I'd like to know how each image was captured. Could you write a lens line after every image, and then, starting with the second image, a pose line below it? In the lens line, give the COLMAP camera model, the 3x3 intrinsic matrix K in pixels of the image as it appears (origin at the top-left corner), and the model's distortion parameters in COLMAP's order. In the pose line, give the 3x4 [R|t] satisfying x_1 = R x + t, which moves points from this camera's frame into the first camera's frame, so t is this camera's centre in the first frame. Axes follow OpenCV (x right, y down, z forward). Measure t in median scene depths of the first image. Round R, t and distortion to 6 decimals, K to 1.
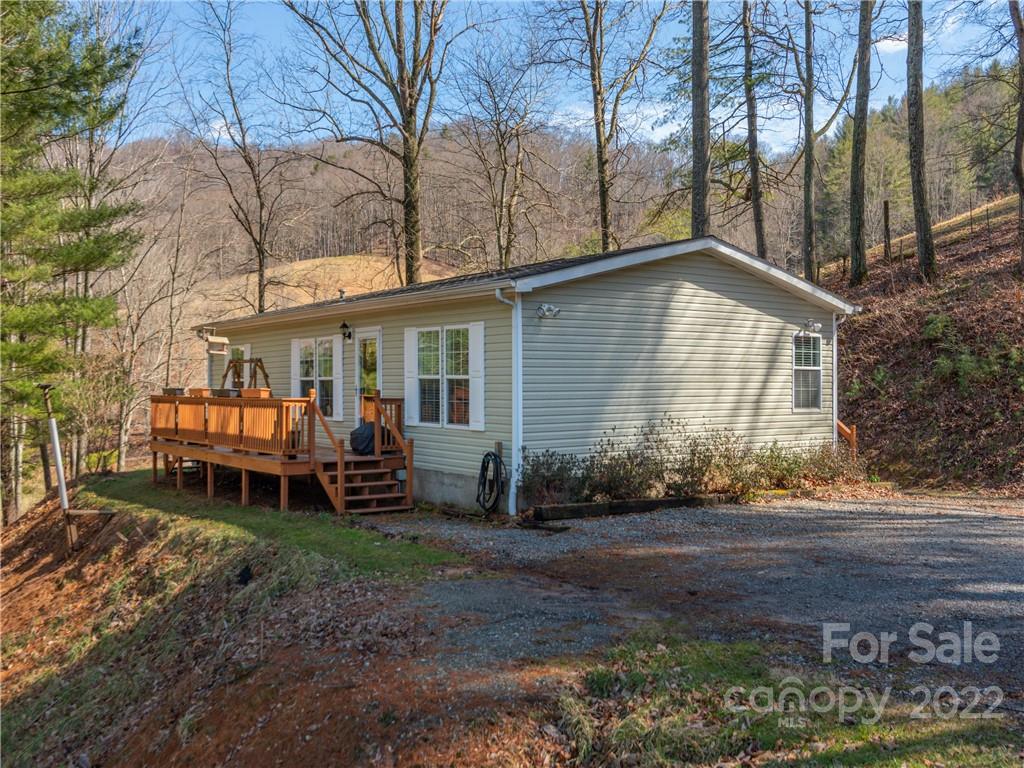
lens RADIAL K [[984.7, 0, 512.0], [0, 984.7, 384.0], [0, 0, 1]] dist [-0.010586, -0.003665]
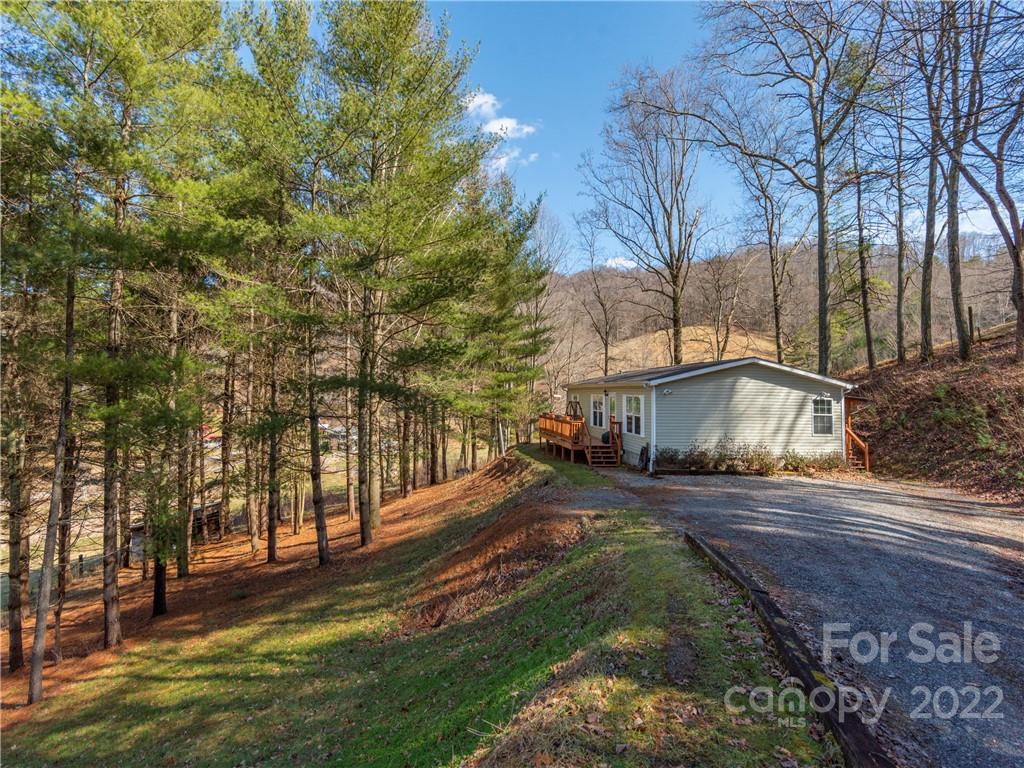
lens RADIAL K [[505.6, 0, 510.1], [0, 505.6, 391.5], [0, 0, 1]] dist [0.009911, -0.000248]
pose [[0.887012, 0.015179, -0.461497, 0.214301], [-0.022161, 0.999707, -0.009713, -0.041425], [0.461214, 0.018843, 0.887089, -0.262868]]
